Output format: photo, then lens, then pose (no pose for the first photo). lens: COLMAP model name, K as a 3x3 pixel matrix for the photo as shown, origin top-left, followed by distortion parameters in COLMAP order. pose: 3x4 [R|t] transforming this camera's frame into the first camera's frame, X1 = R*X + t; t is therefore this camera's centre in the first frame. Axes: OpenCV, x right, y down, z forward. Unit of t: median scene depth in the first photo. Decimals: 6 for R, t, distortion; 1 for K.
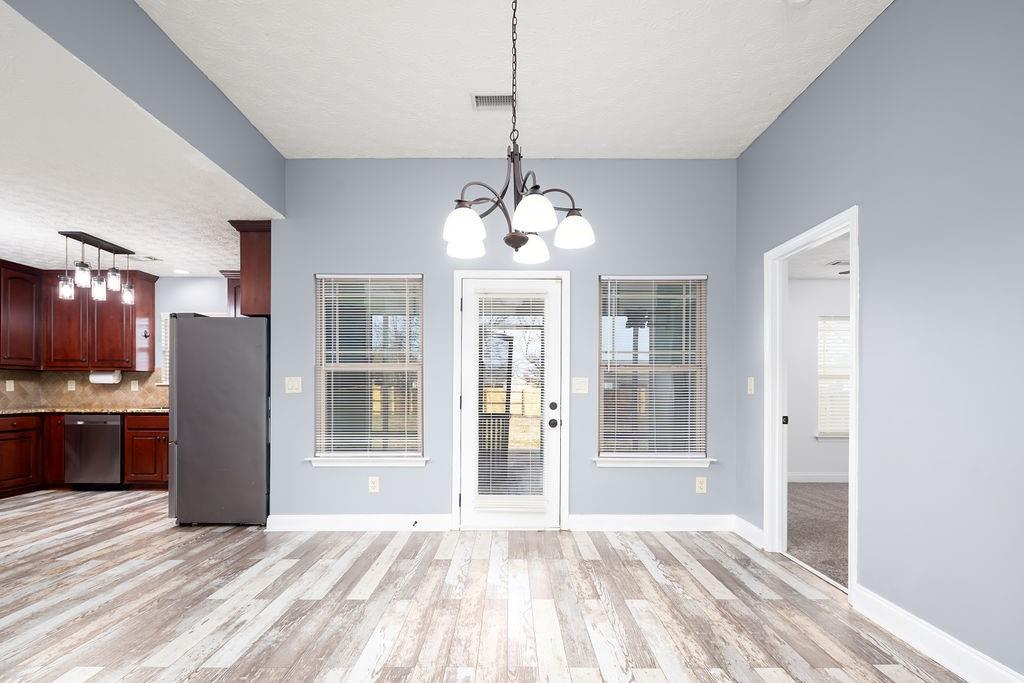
lens RADIAL K [[497.6, 0, 508.8], [0, 497.6, 387.3], [0, 0, 1]] dist [0.001324, -0.000085]
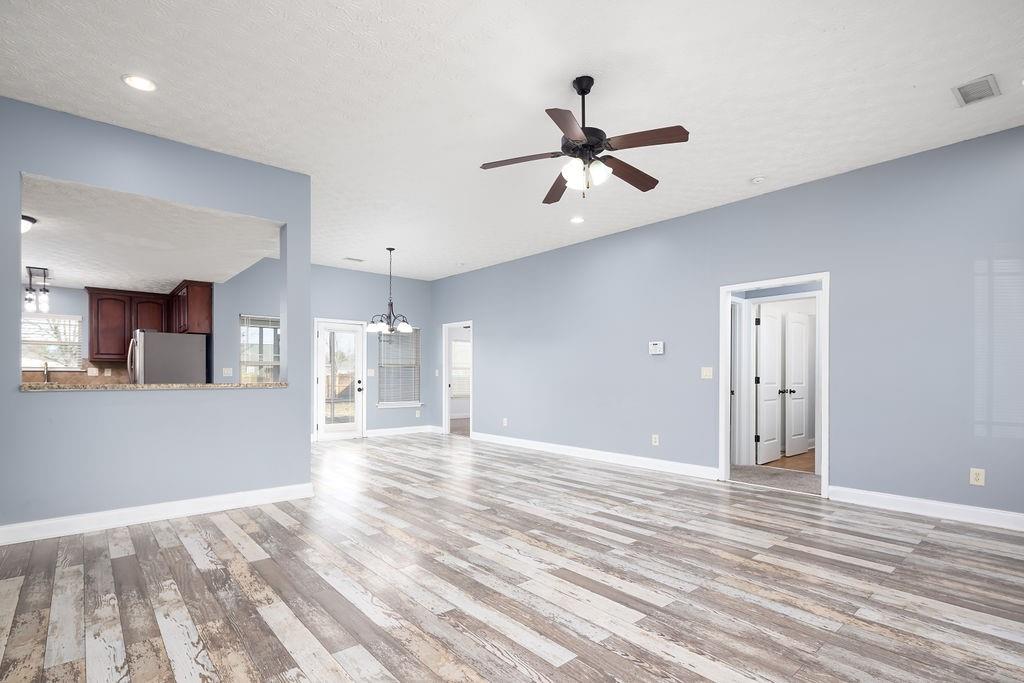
lens RADIAL K [[495.1, 0, 517.0], [0, 495.1, 380.8], [0, 0, 1]] dist [0.001055, 0.000167]
pose [[0.744723, -0.009569, 0.667305, -0.842766], [-0.003367, 0.999831, 0.018095, -0.009506], [-0.667366, -0.015723, 0.744564, -1.089368]]
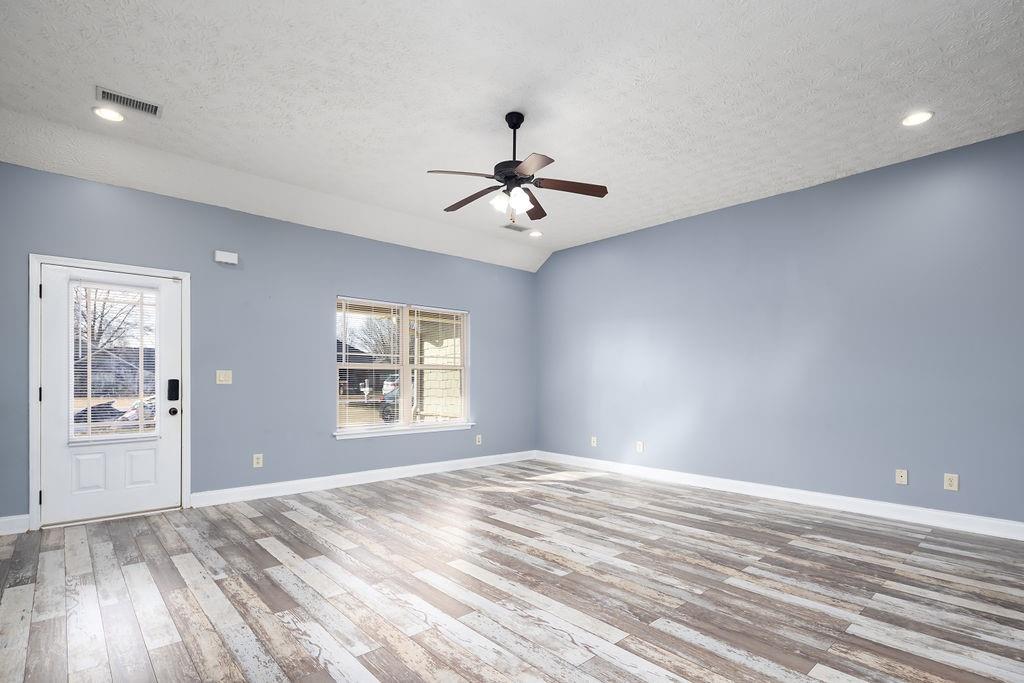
lens RADIAL K [[497.6, 0, 508.8], [0, 497.6, 387.3], [0, 0, 1]] dist [0.001324, -0.000085]
pose [[-0.744795, 0.001056, -0.667292, 0.306921], [-0.001941, 0.999991, 0.003748, 0.001654], [0.667290, 0.004087, -0.744786, 0.030894]]
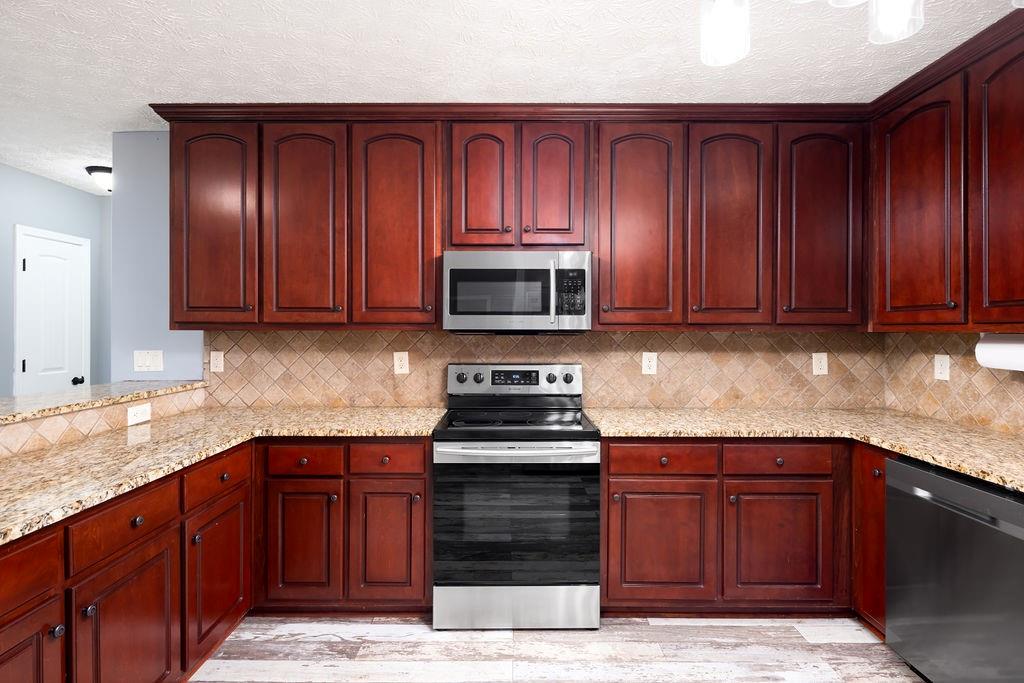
lens RADIAL K [[492.9, 0, 512.0], [0, 492.9, 341.5], [0, 0, 1]] dist [0.002546, 0.000464]
pose [[-0.000746, 0.017436, -0.999848, -0.701188], [0.005516, 0.999833, 0.017432, -0.049797], [0.999985, -0.005502, -0.000842, 0.959117]]
